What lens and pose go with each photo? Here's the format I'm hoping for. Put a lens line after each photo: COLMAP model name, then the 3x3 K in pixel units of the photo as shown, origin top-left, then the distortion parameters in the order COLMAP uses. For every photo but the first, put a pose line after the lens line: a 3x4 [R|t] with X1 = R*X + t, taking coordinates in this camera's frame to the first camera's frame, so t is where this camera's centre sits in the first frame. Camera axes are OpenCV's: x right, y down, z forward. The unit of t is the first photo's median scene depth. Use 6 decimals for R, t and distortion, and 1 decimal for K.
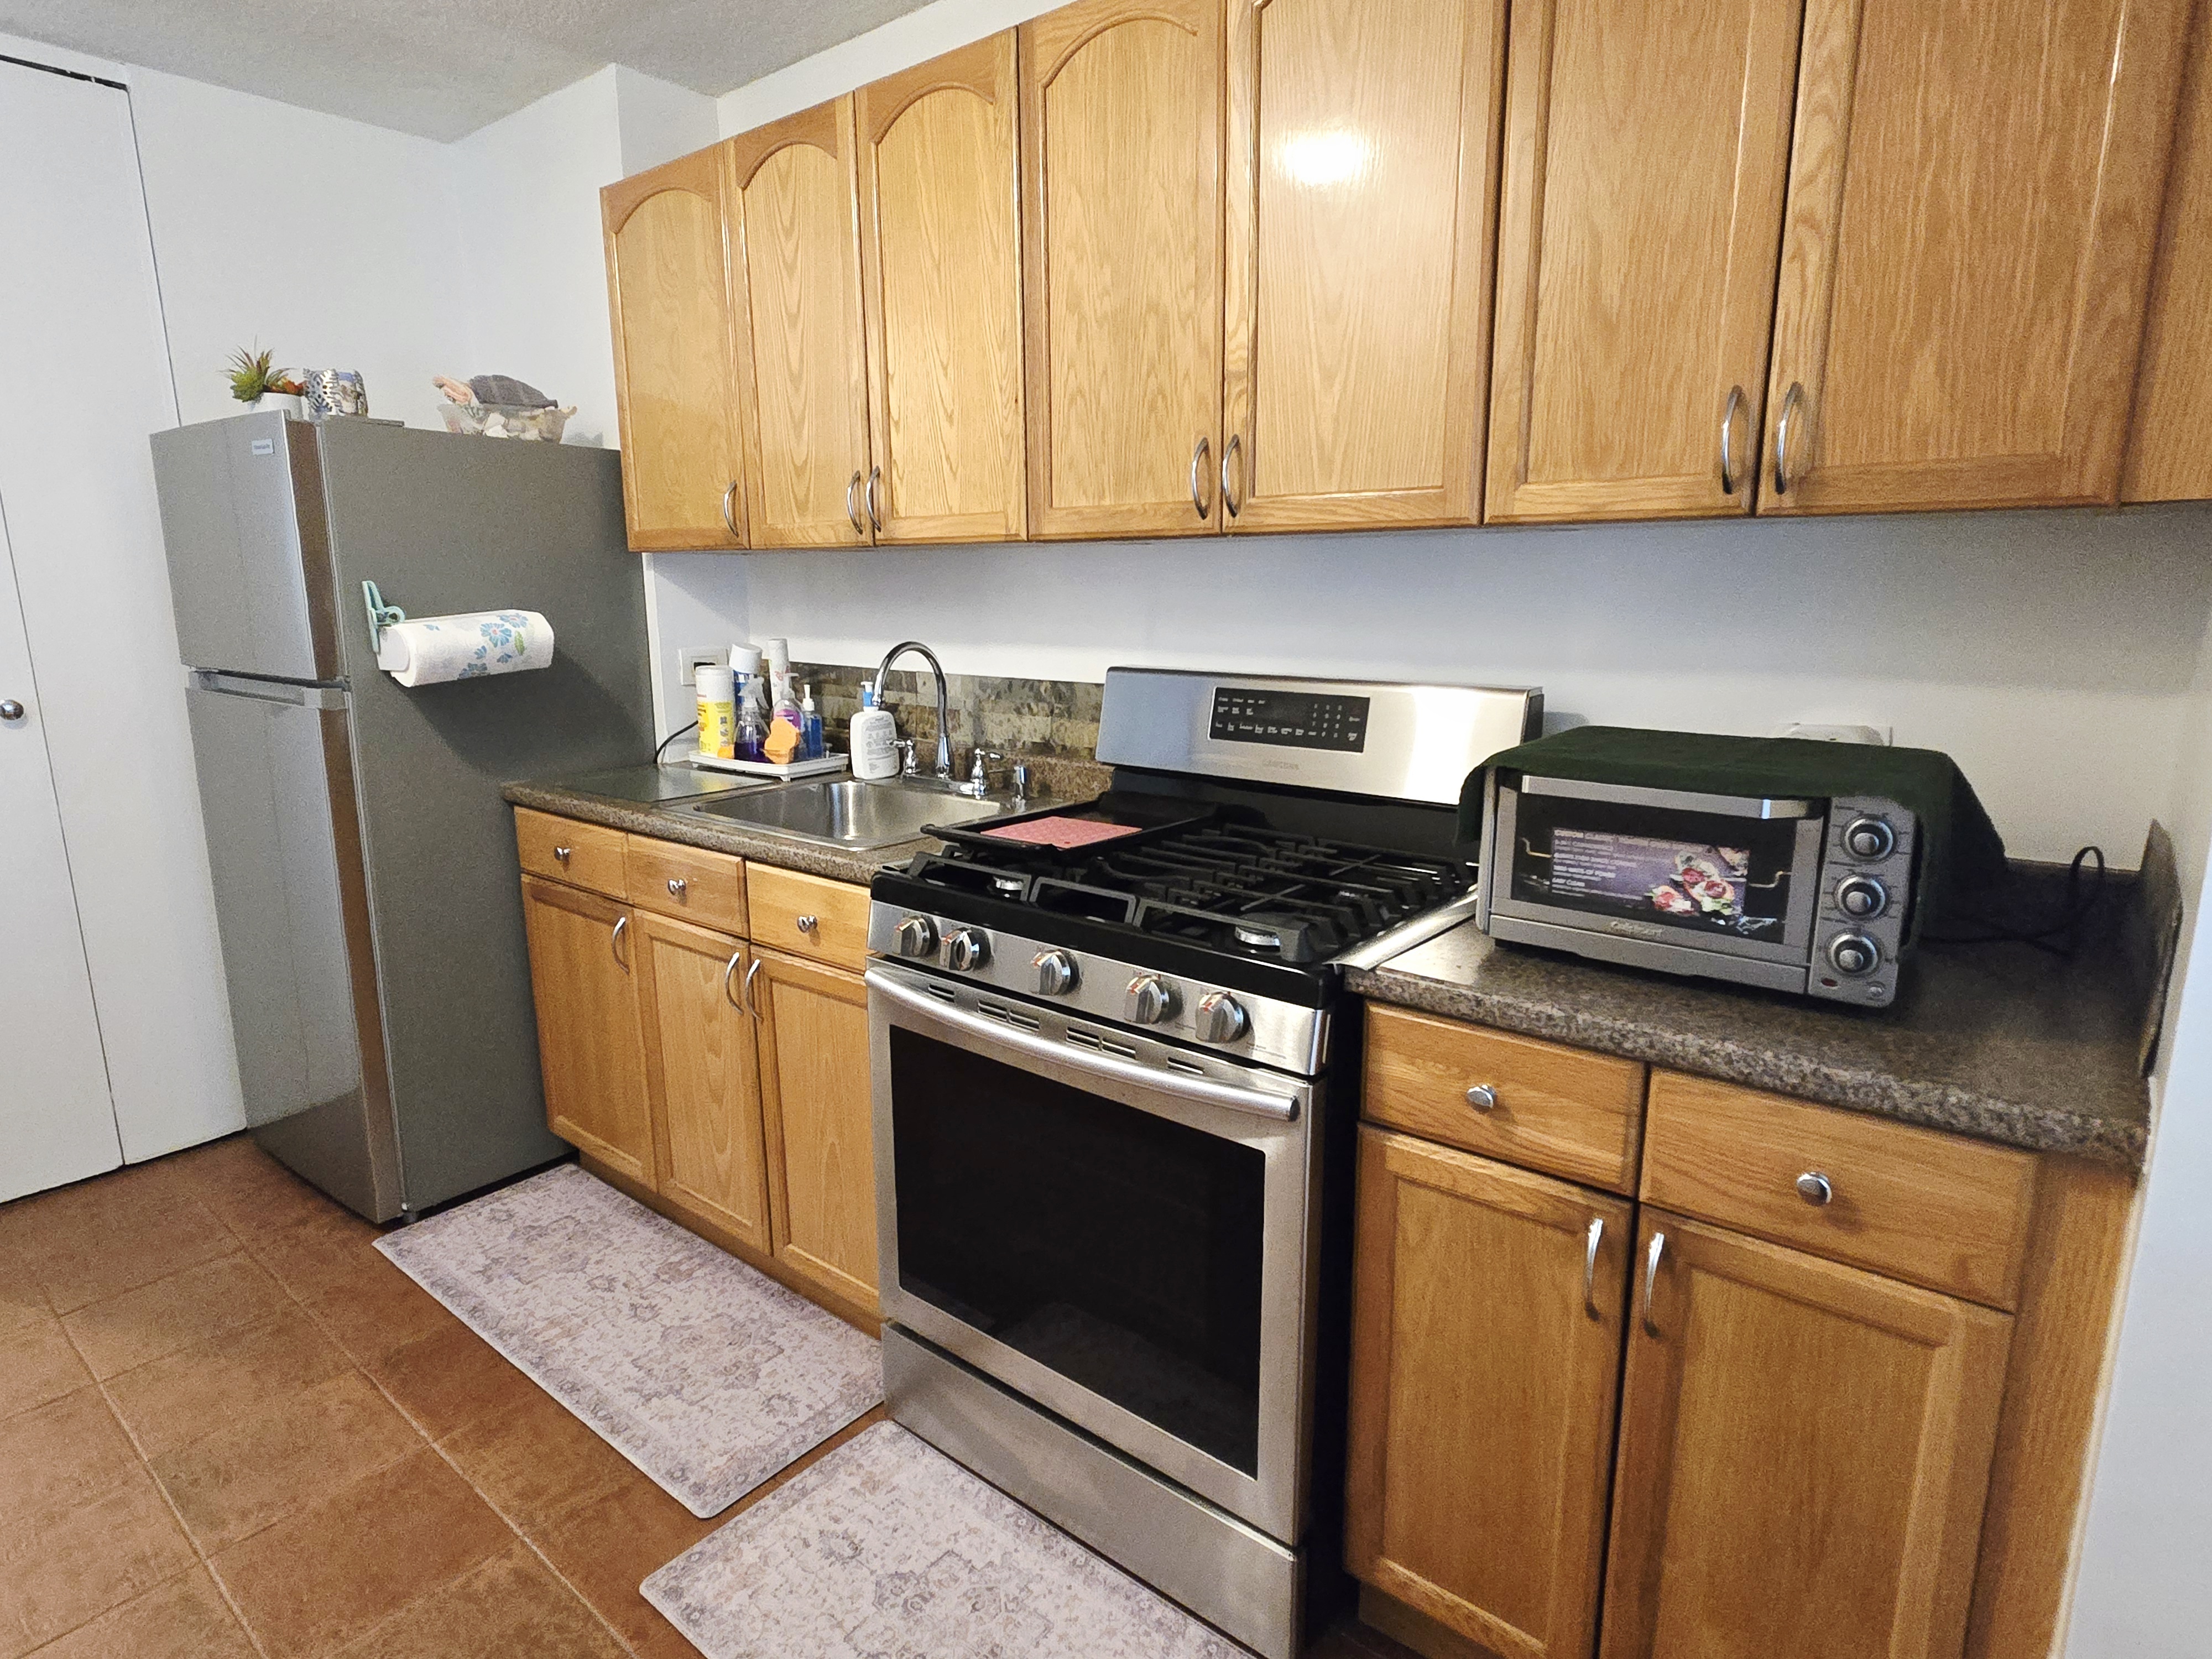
lens RADIAL K [[1243.4, 0, 1083.8], [0, 1243.4, 815.3], [0, 0, 1]] dist [0.003960, -0.000697]
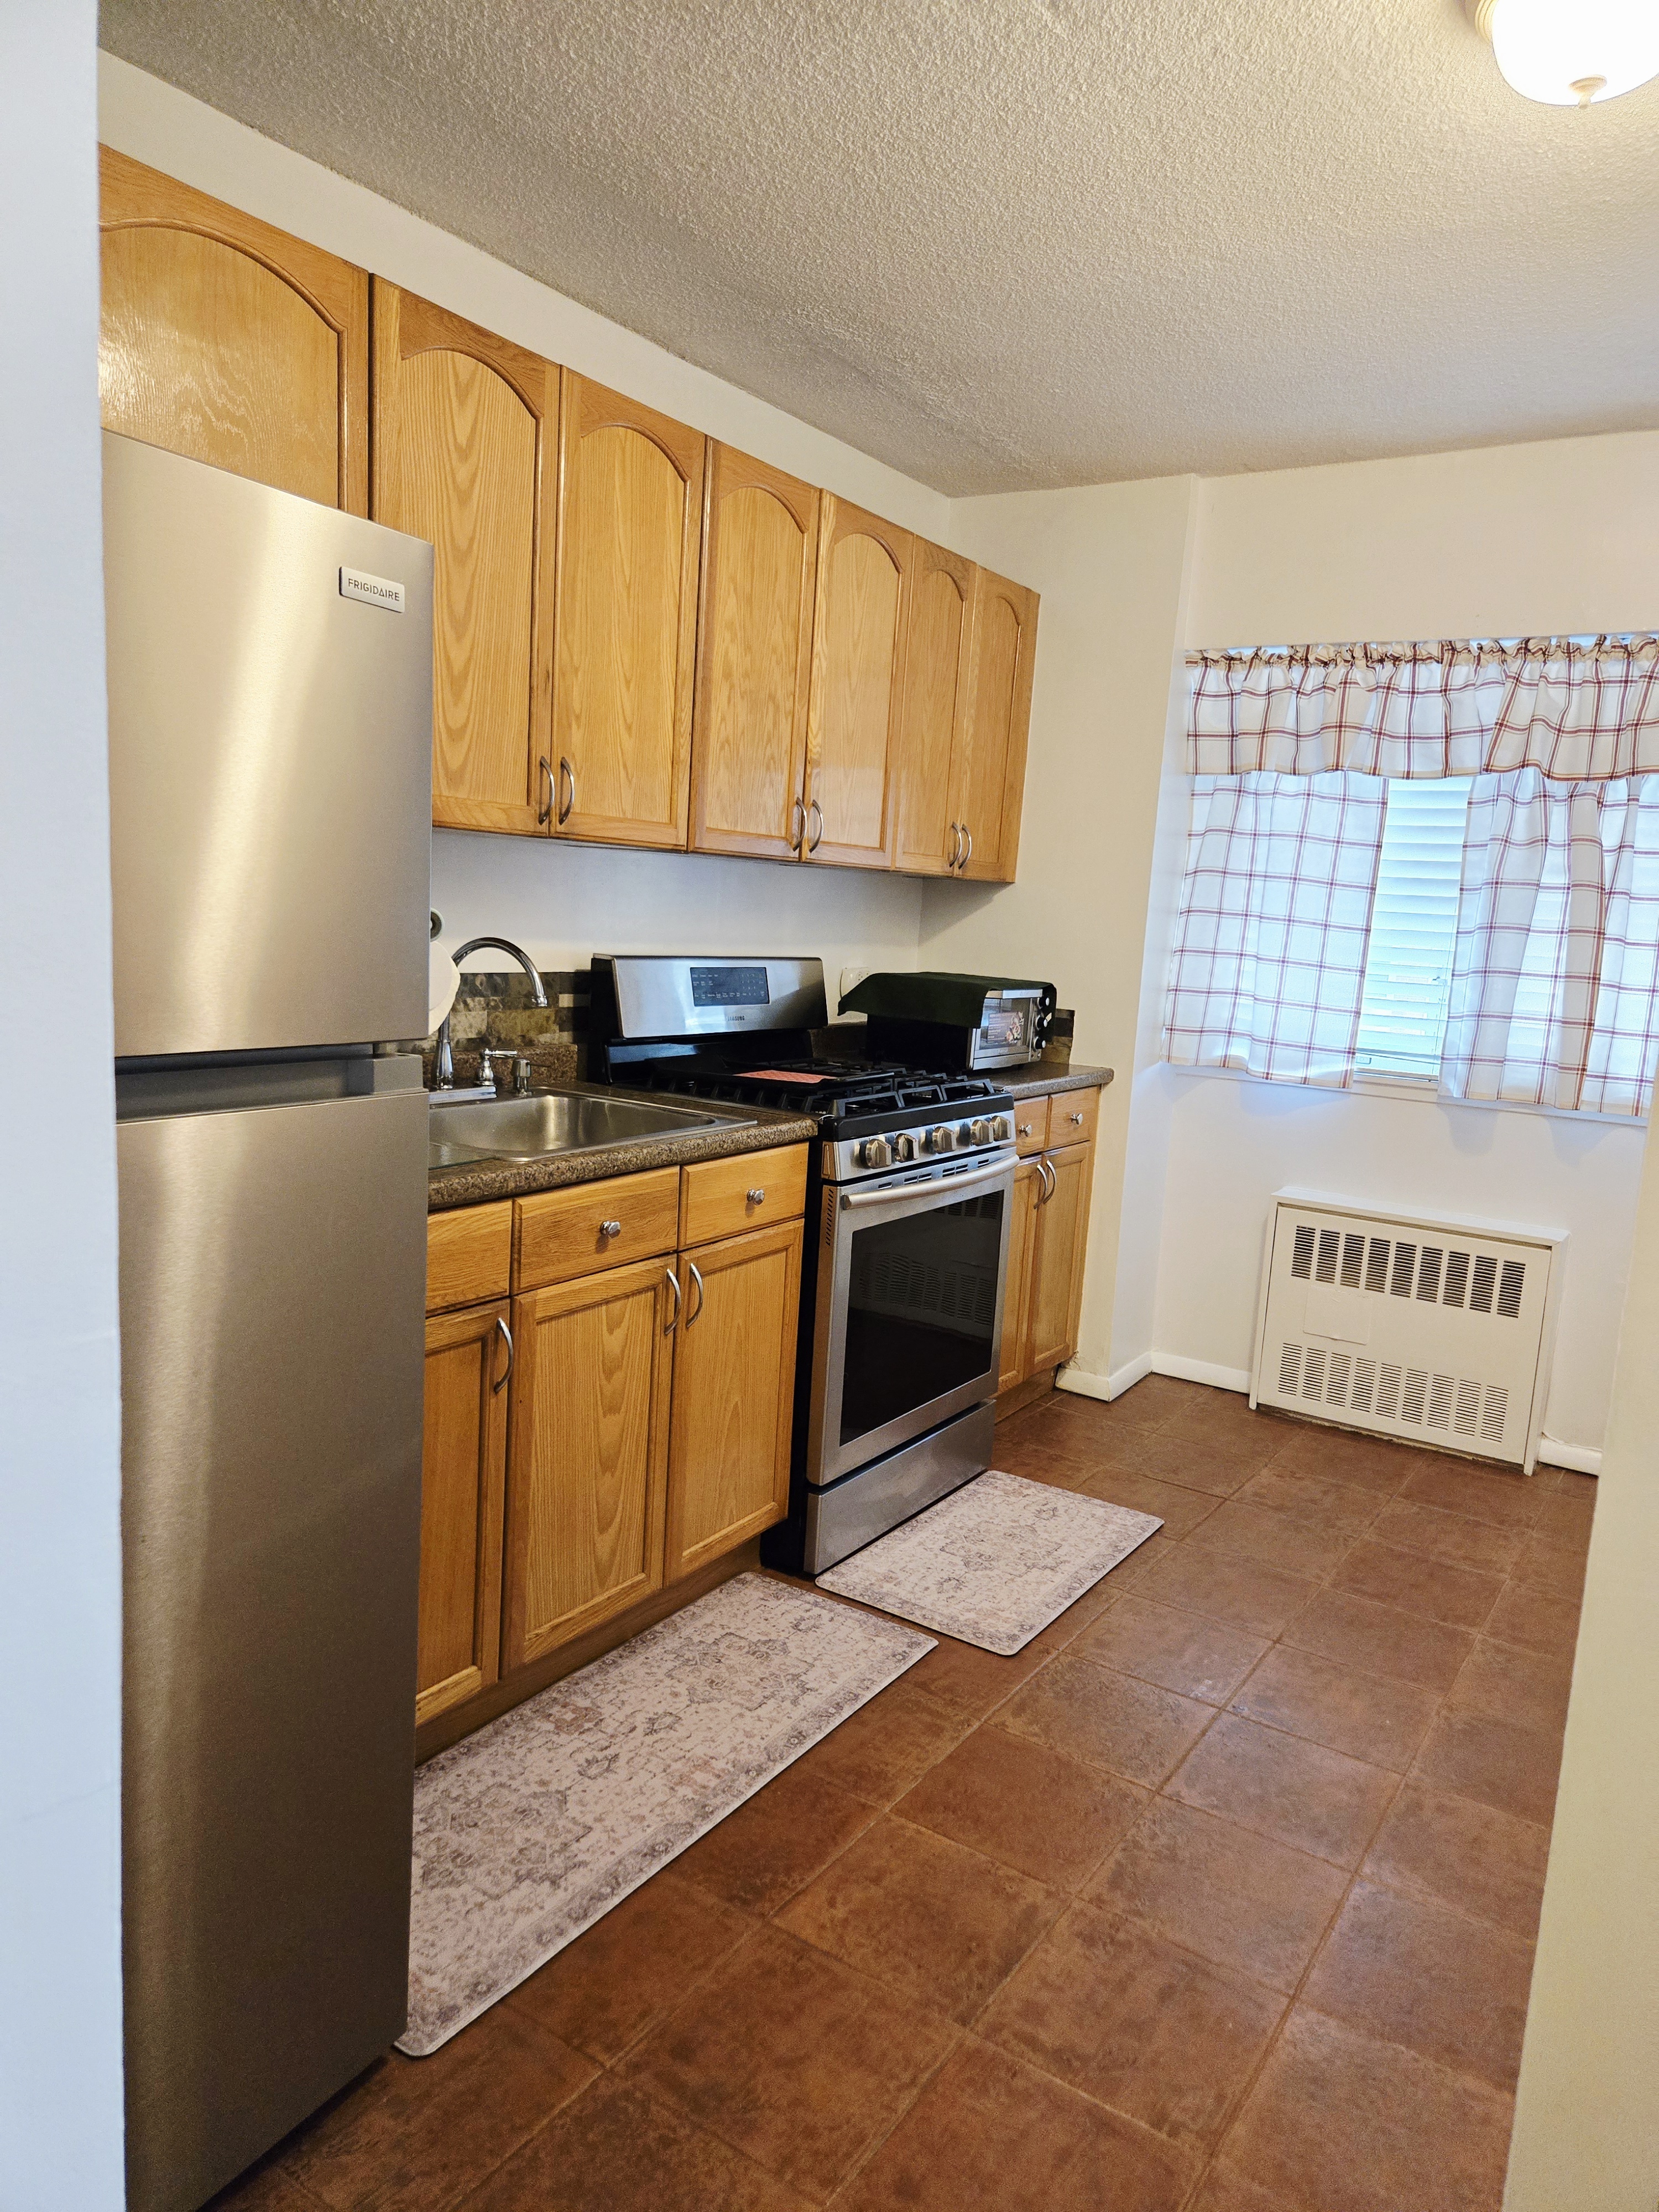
lens RADIAL K [[1474.9, 0, 901.5], [0, 1474.9, 1106.4], [0, 0, 1]] dist [-0.005217, -0.000263]
pose [[-0.164979, -0.134909, 0.977027, -1.244818], [0.124286, 0.979861, 0.156287, -0.147771], [-0.978435, 0.147215, -0.144889, 0.872002]]
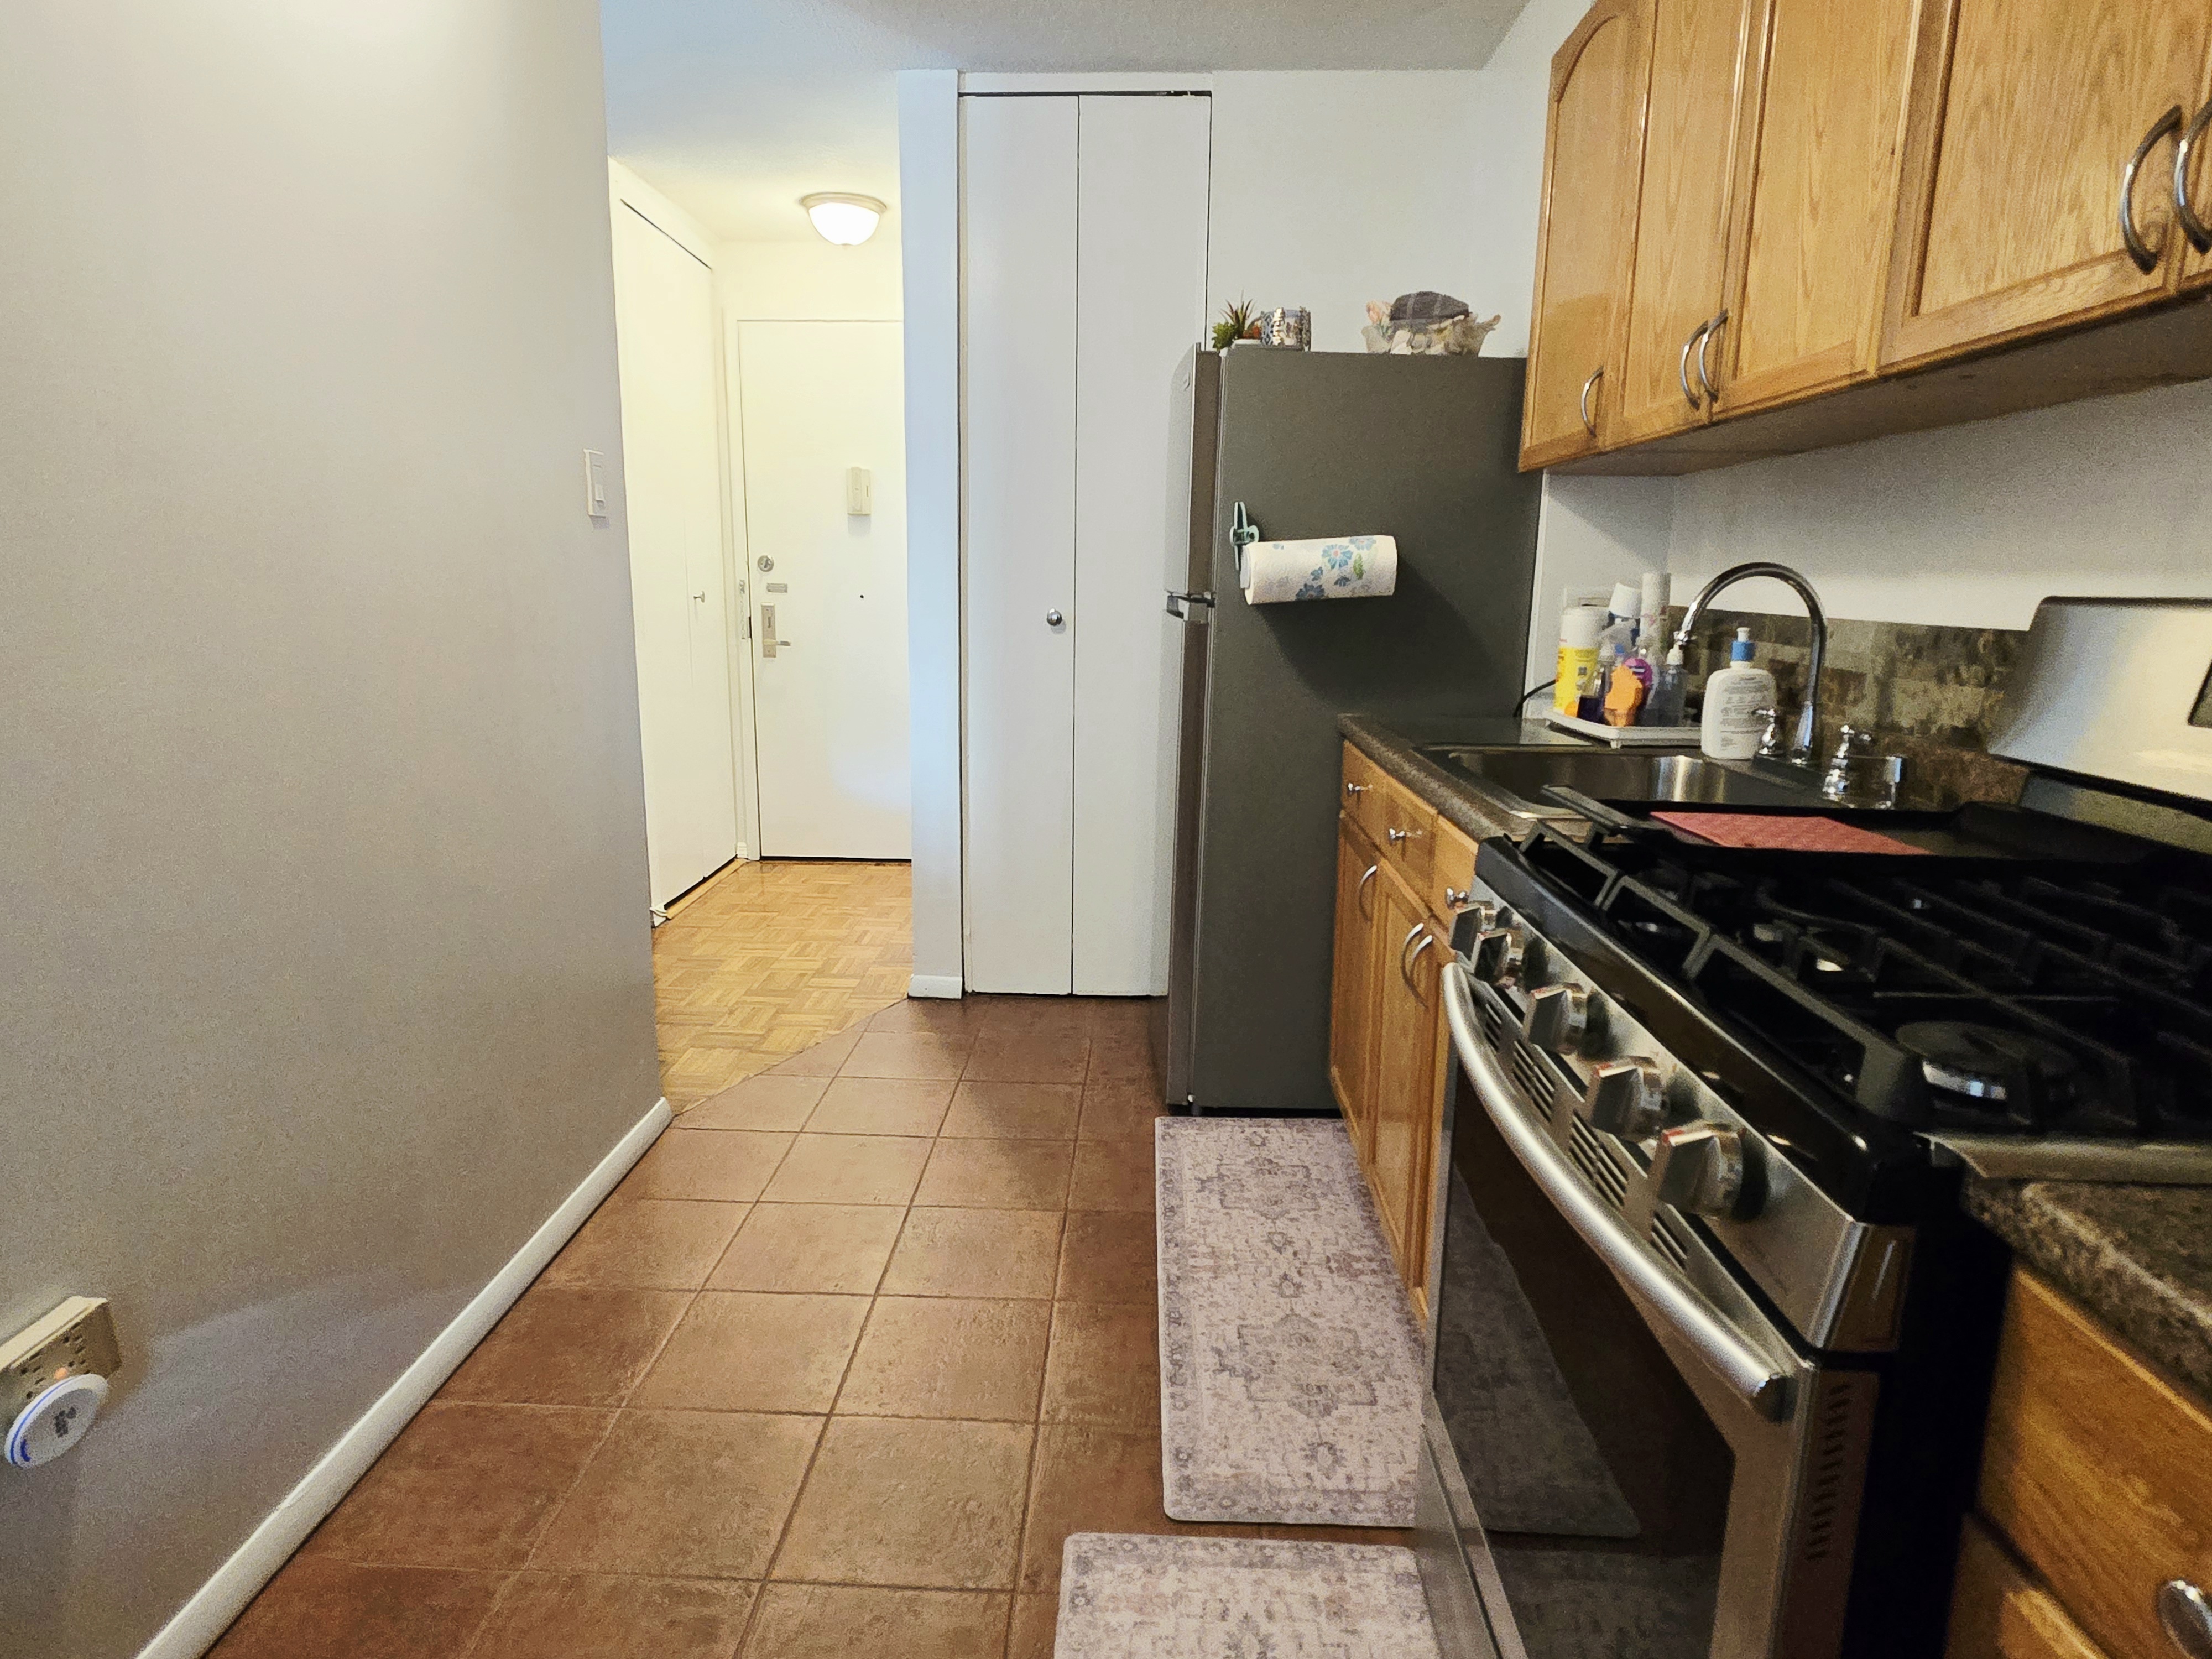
lens RADIAL K [[1243.4, 0, 1083.8], [0, 1243.4, 815.3], [0, 0, 1]] dist [0.003960, -0.000697]
pose [[0.607225, 0.164497, -0.777315, 0.198310], [-0.166806, 0.982923, 0.077702, 0.010801], [0.776823, 0.082478, 0.624294, 0.266425]]
